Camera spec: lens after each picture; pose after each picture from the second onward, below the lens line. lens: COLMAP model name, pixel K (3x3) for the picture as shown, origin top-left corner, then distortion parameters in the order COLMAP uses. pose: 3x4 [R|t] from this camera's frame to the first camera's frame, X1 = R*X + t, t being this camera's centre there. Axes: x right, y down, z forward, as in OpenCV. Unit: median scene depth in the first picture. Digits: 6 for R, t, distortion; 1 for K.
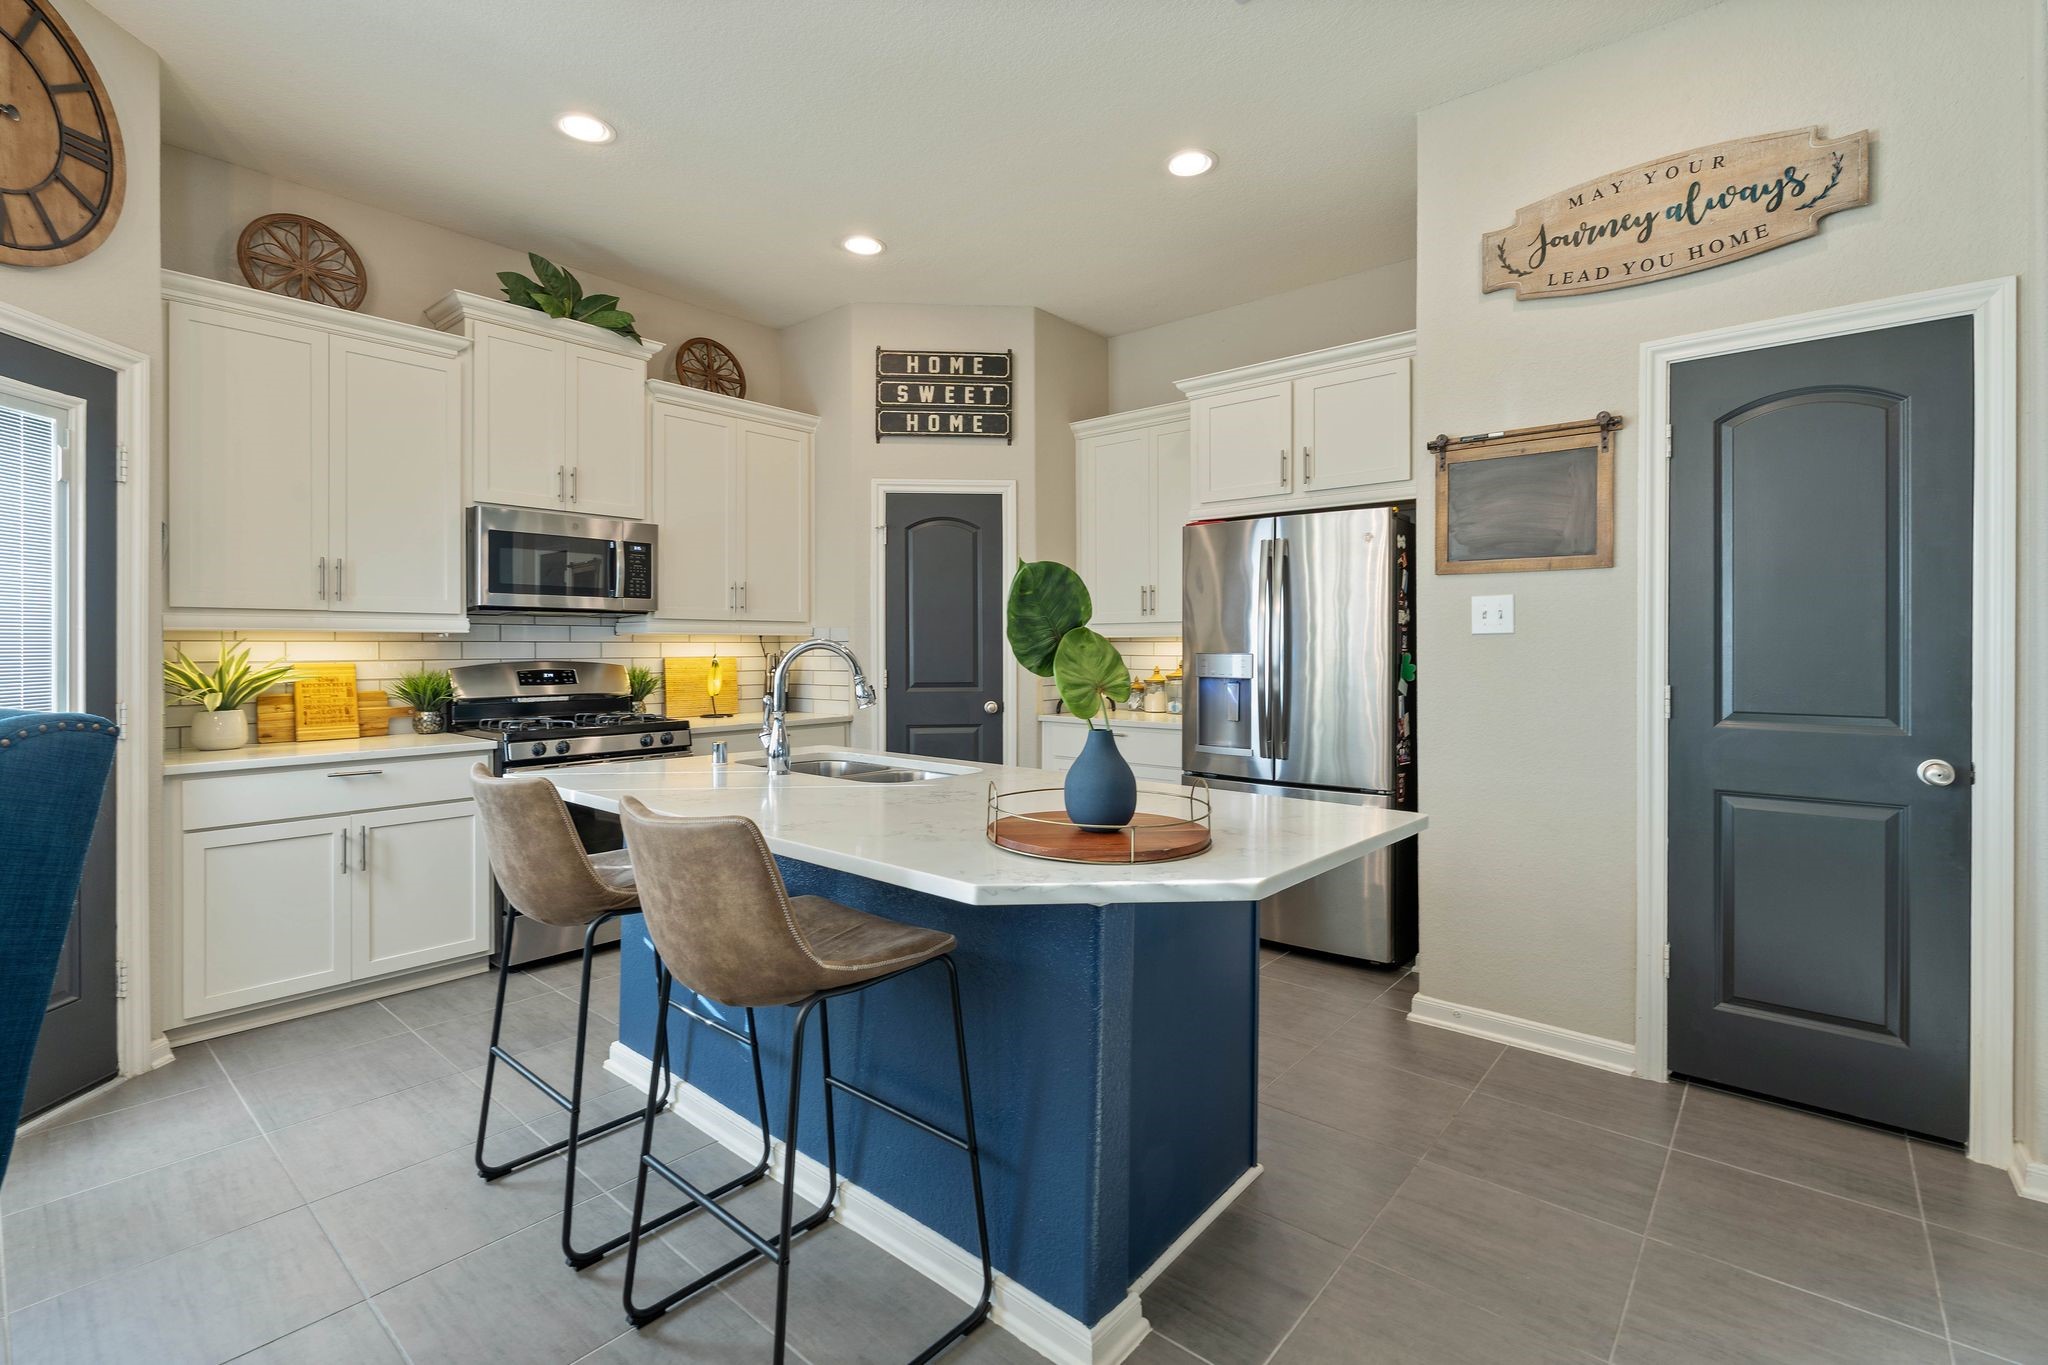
lens RADIAL K [[916.8, 0, 1022.4], [0, 916.8, 643.7], [0, 0, 1]] dist [0.000795, -0.000088]
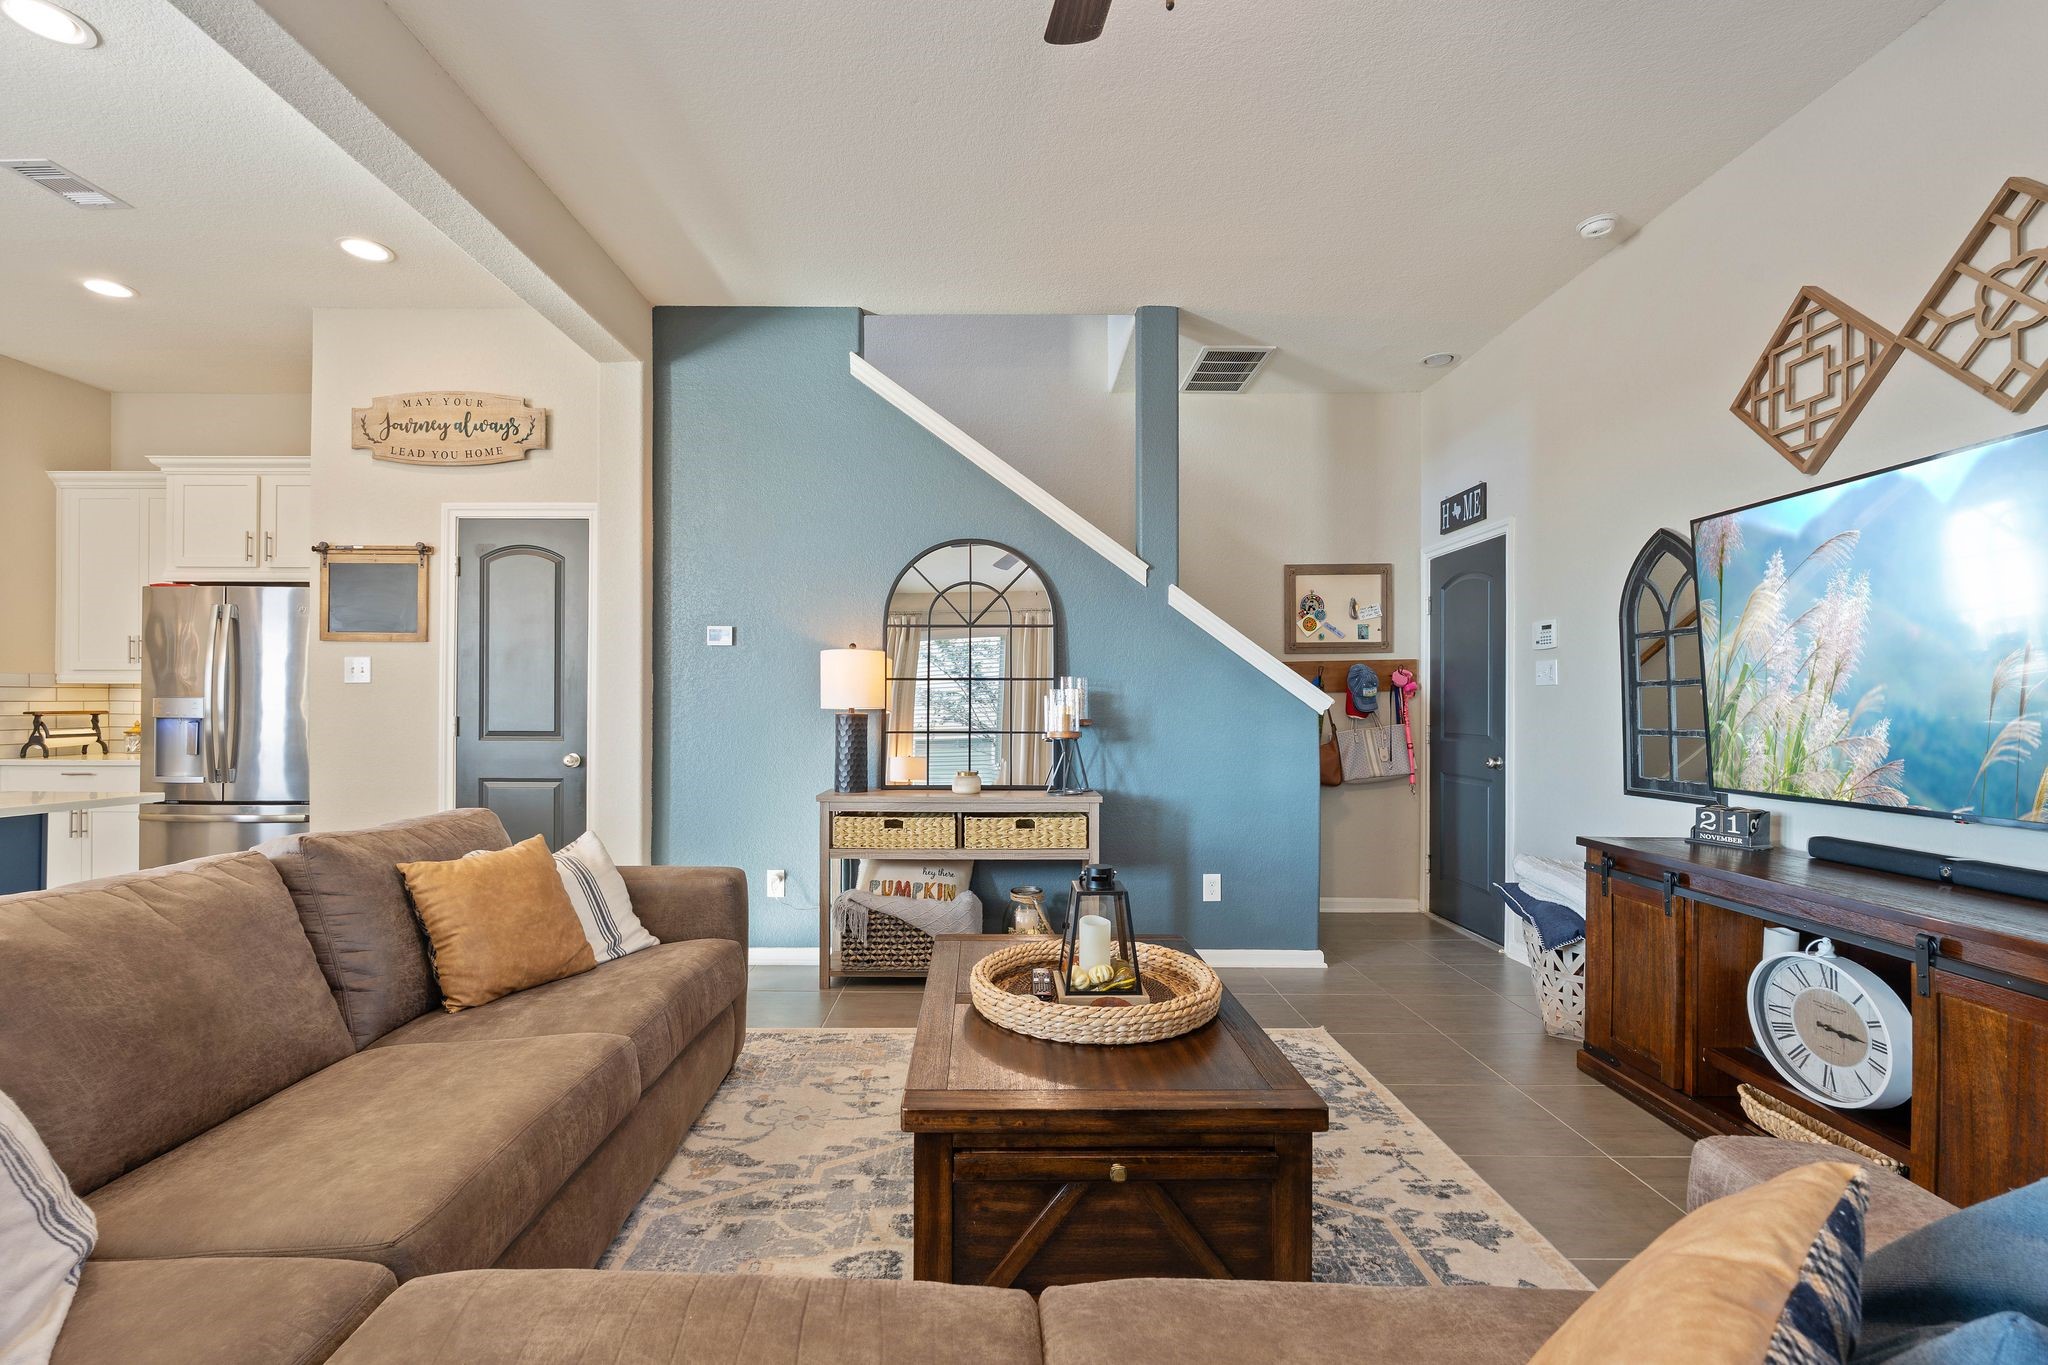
lens RADIAL K [[905.5, 0, 996.0], [0, 905.5, 696.4], [0, 0, 1]] dist [0.000223, 0.000428]
pose [[0.764048, 0.008573, 0.645102, 0.361660], [-0.006408, 0.999963, -0.005700, 0.012669], [-0.645127, 0.000221, 0.764075, -0.761271]]
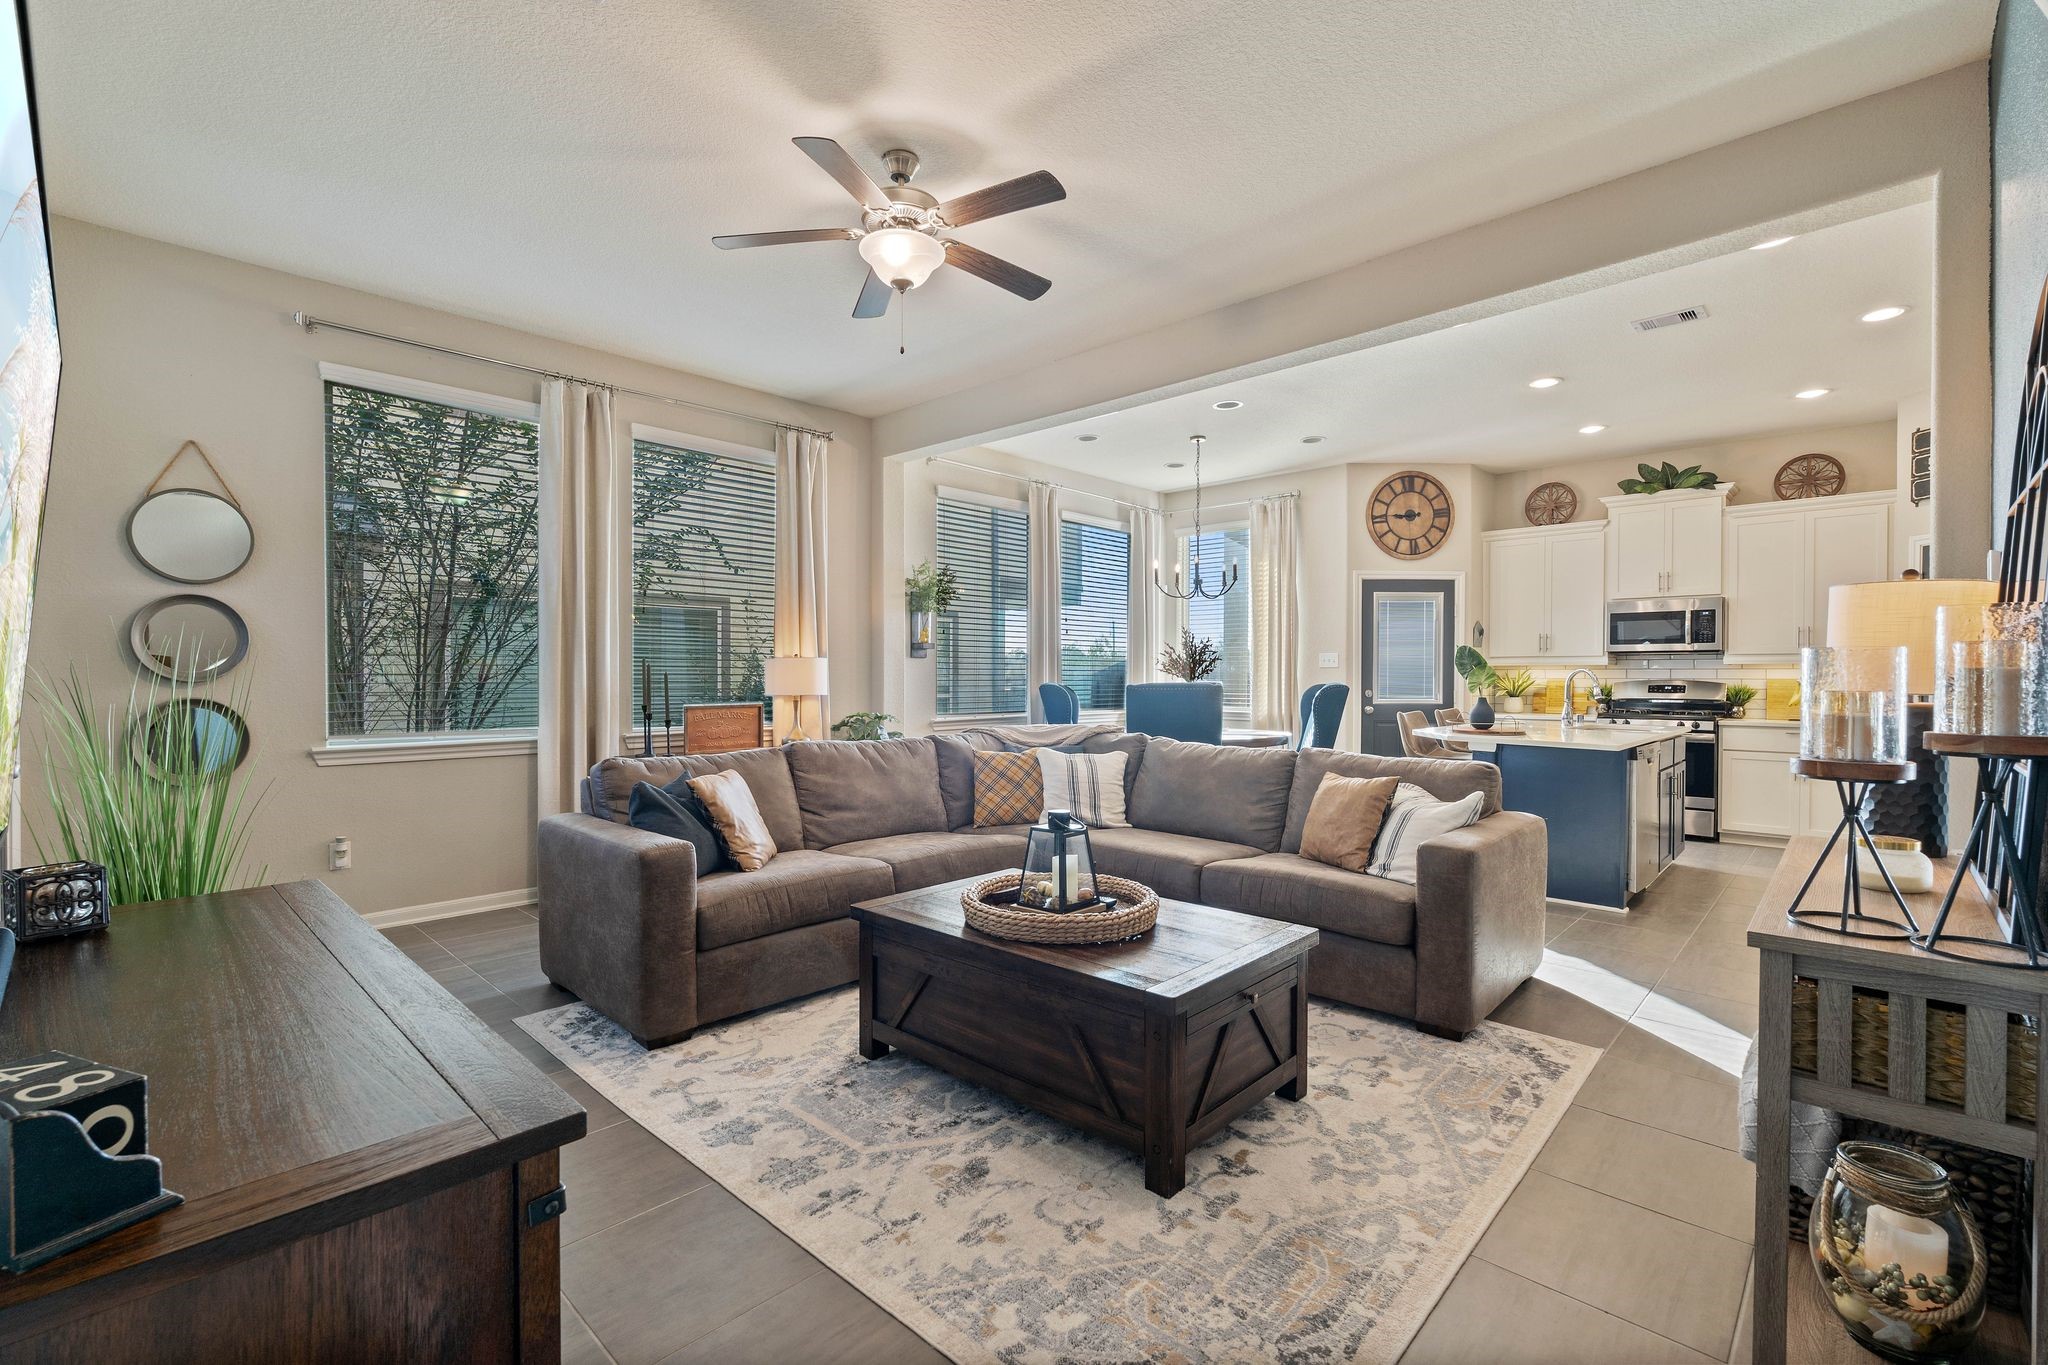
lens RADIAL K [[863.9, 0, 1032.0], [0, 863.9, 678.9], [0, 0, 1]] dist [0.000753, 0.000170]
pose [[-0.046488, 0.007442, -0.998891, 1.796164], [0.001790, 0.999971, 0.007366, 0.003297], [0.998917, -0.001446, -0.046500, -0.234470]]
